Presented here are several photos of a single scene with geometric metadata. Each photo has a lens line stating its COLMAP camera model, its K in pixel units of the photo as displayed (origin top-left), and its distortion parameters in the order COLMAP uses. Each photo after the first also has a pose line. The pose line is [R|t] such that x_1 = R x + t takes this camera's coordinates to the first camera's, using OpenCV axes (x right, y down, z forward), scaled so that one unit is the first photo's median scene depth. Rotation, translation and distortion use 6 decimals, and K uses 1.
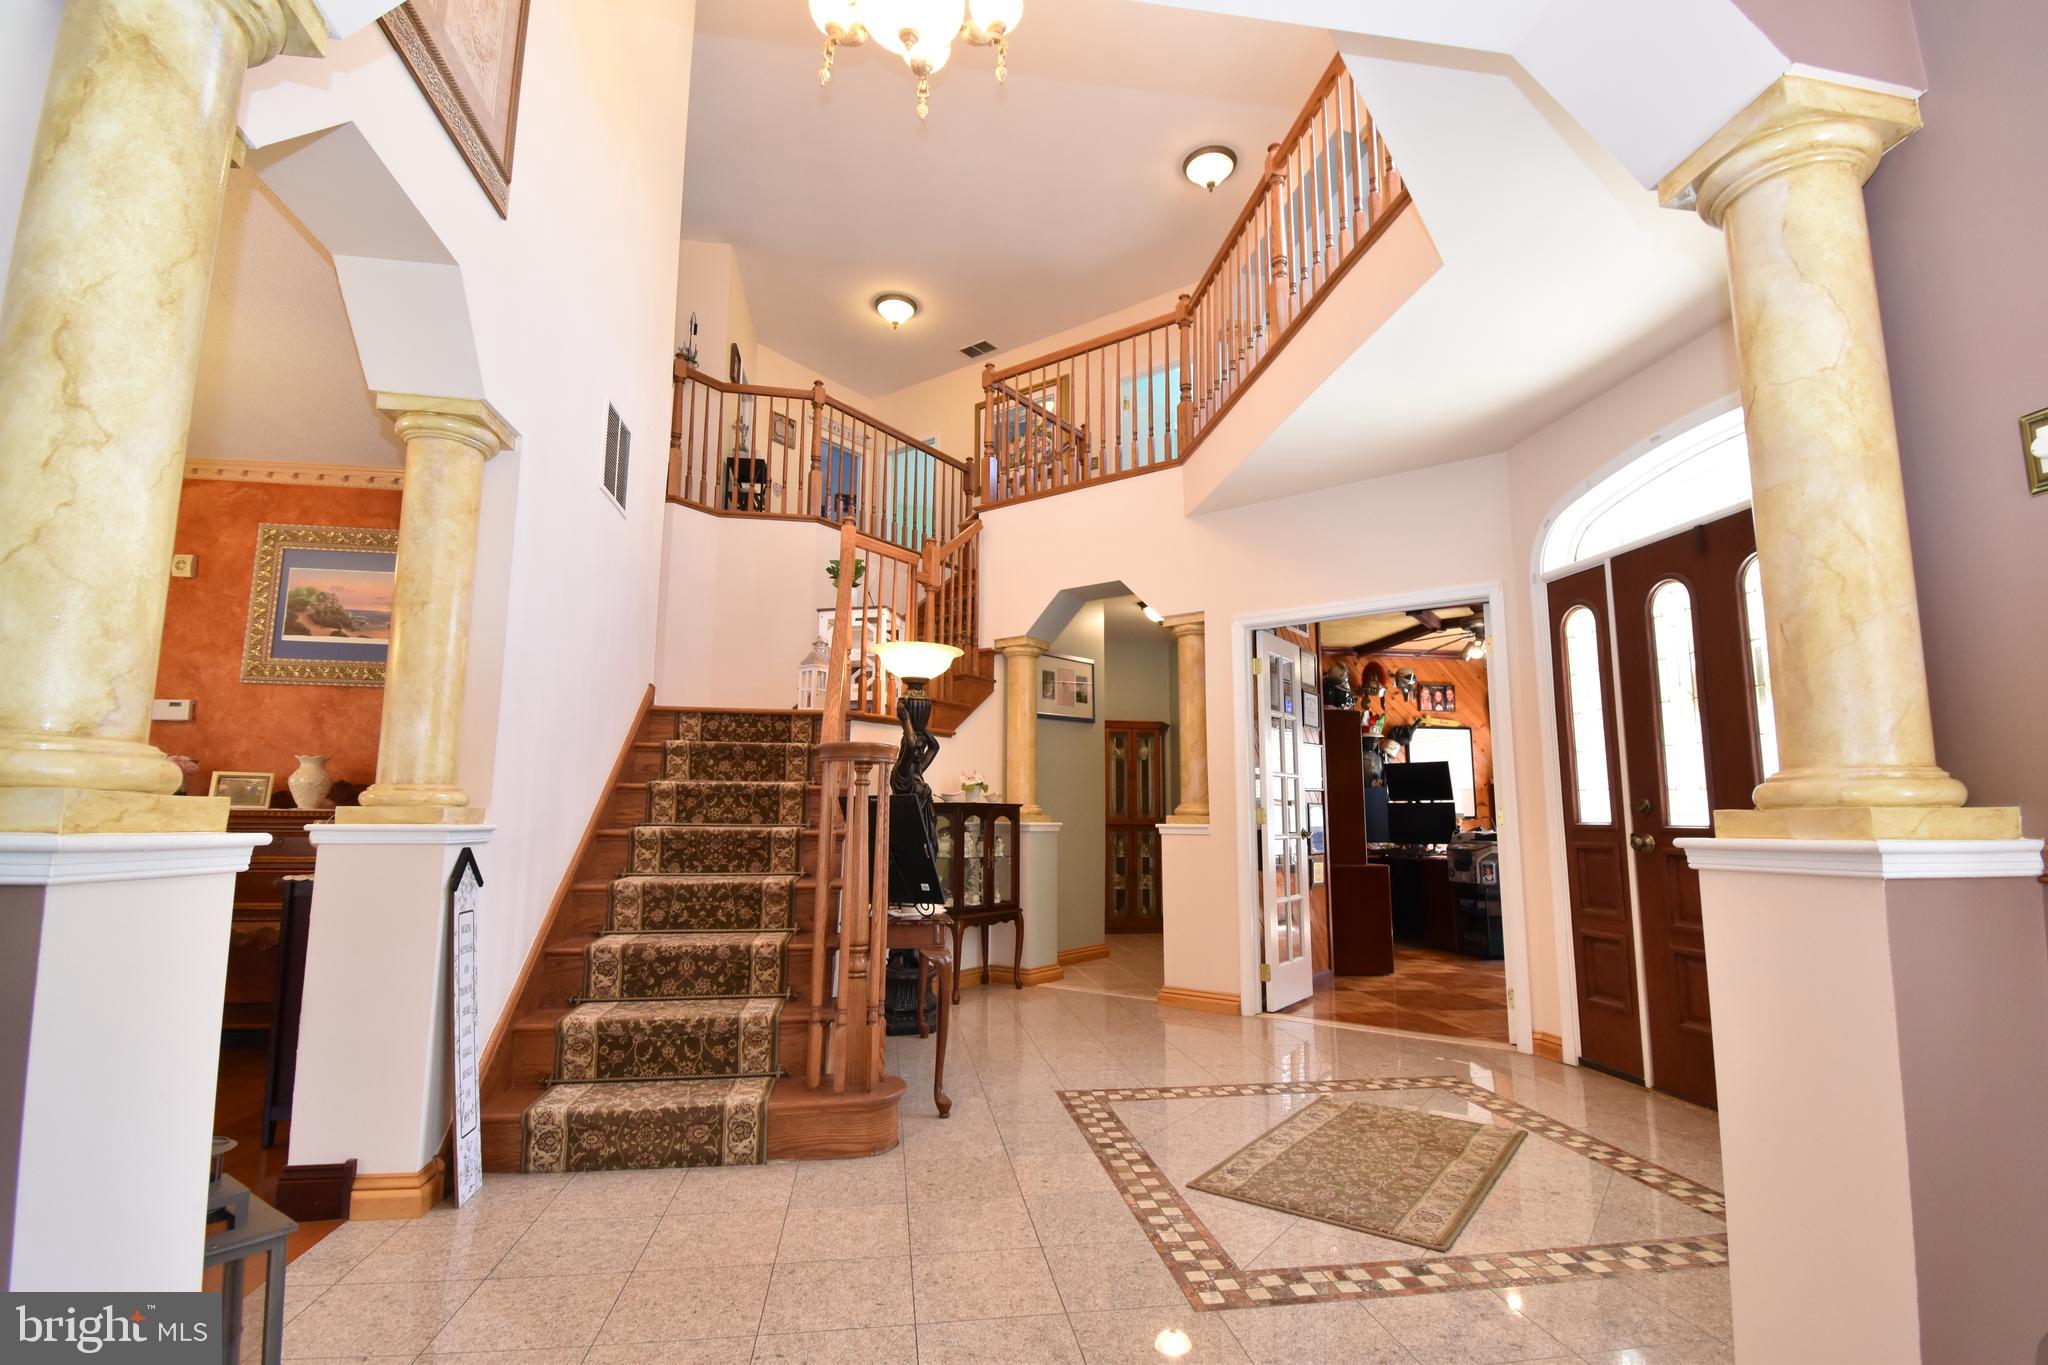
lens RADIAL K [[934.6, 0, 1027.4], [0, 934.6, 690.5], [0, 0, 1]] dist [-0.001637, -0.001183]
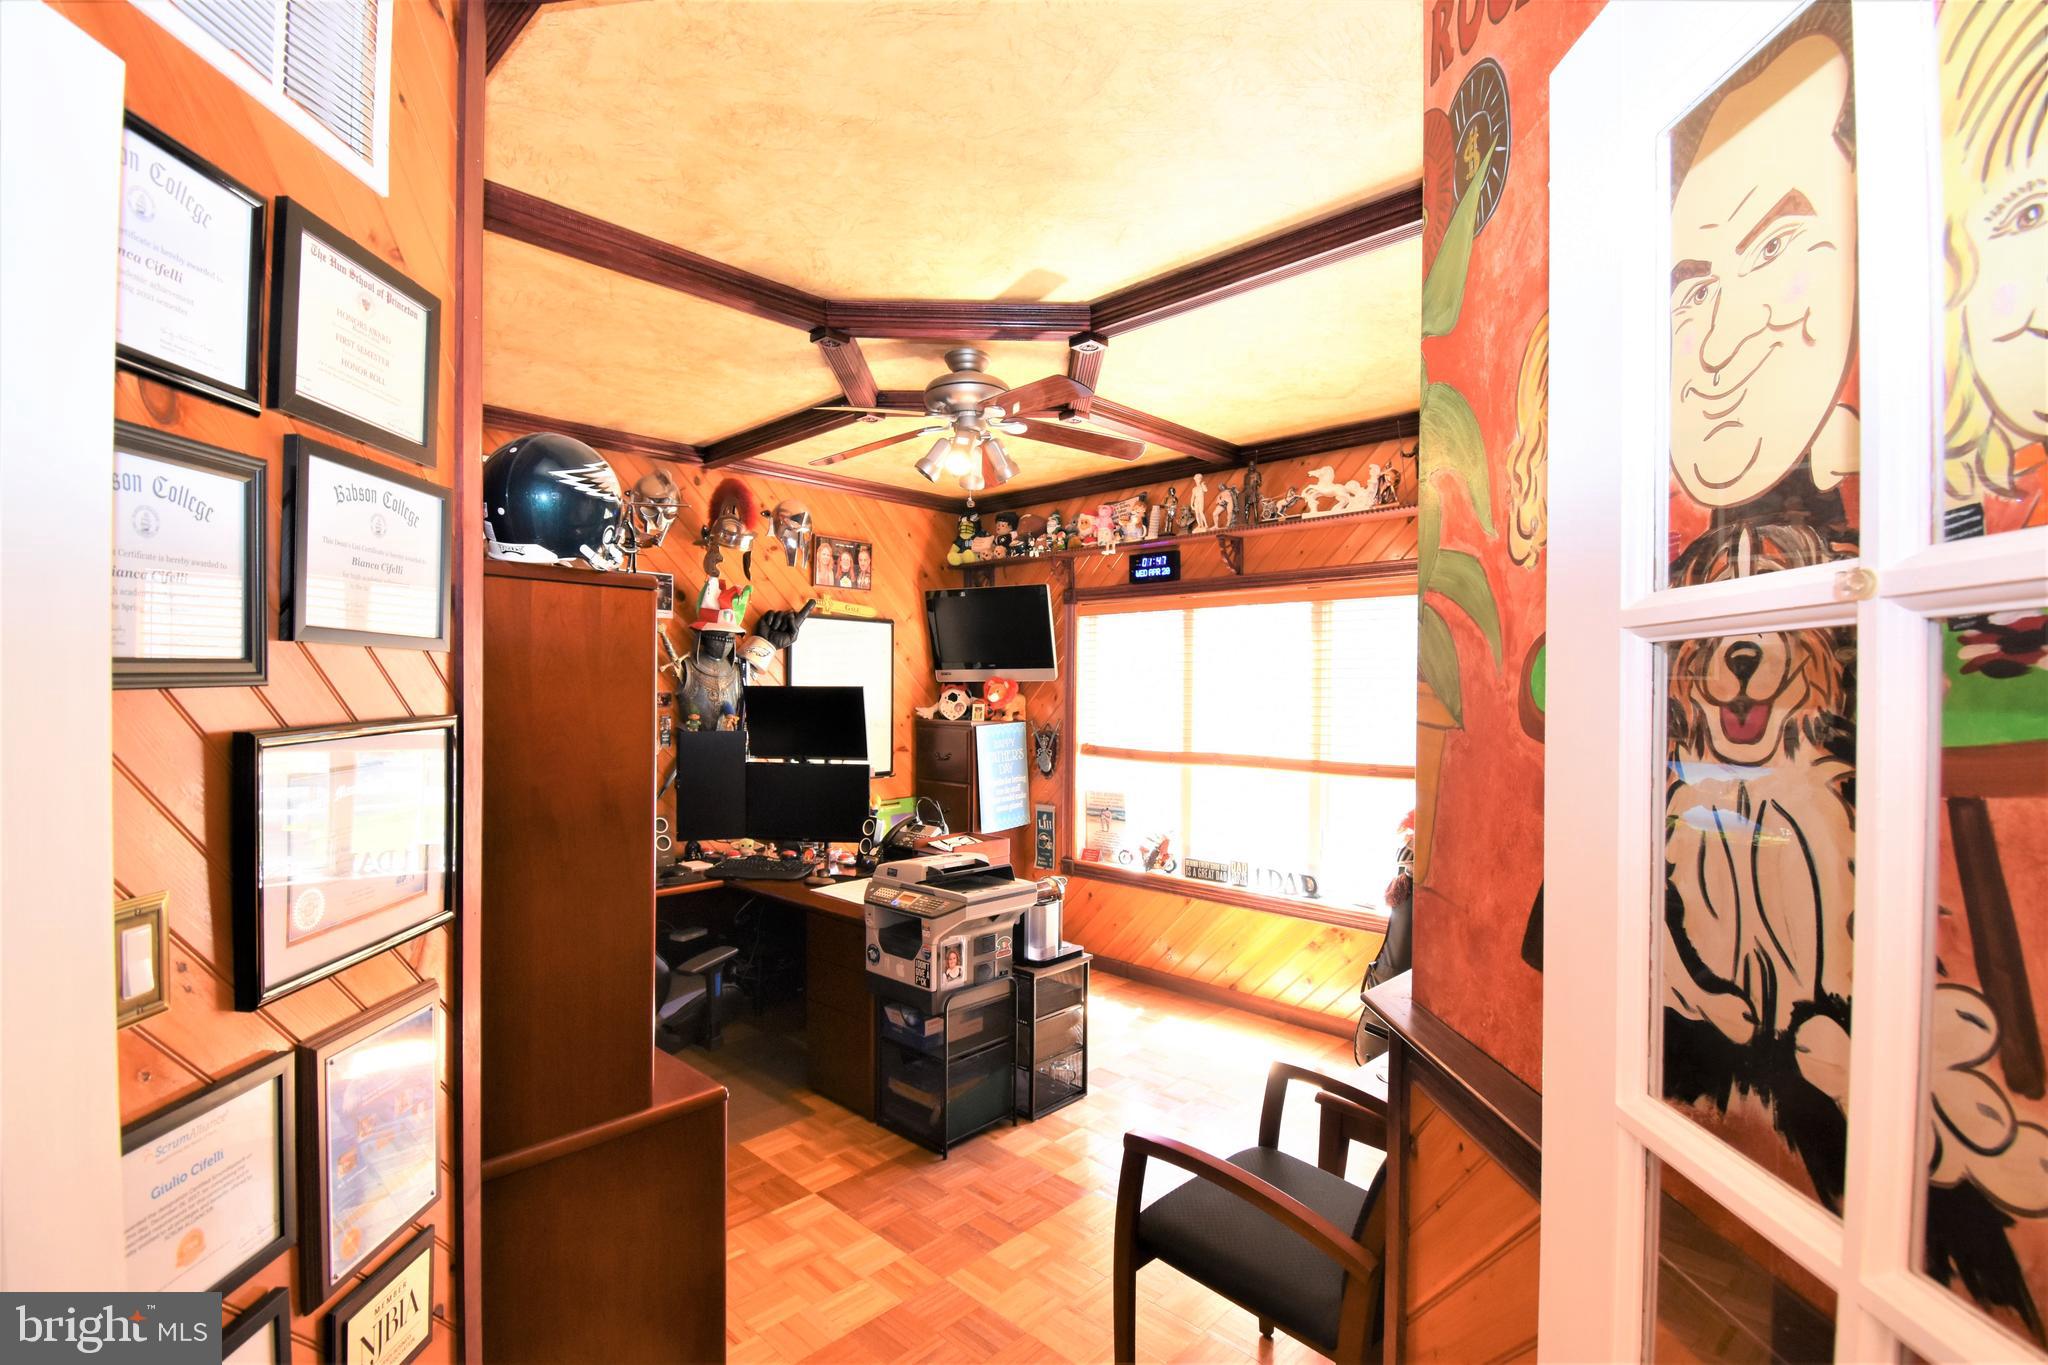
lens RADIAL K [[934.6, 0, 1024.3], [0, 934.6, 688.4], [0, 0, 1]] dist [-0.001637, -0.001183]
pose [[0.798476, -0.000255, 0.602027, 0.195116], [-0.084115, 0.990144, 0.111982, 0.010072], [-0.596121, -0.140055, 0.790585, 0.499991]]
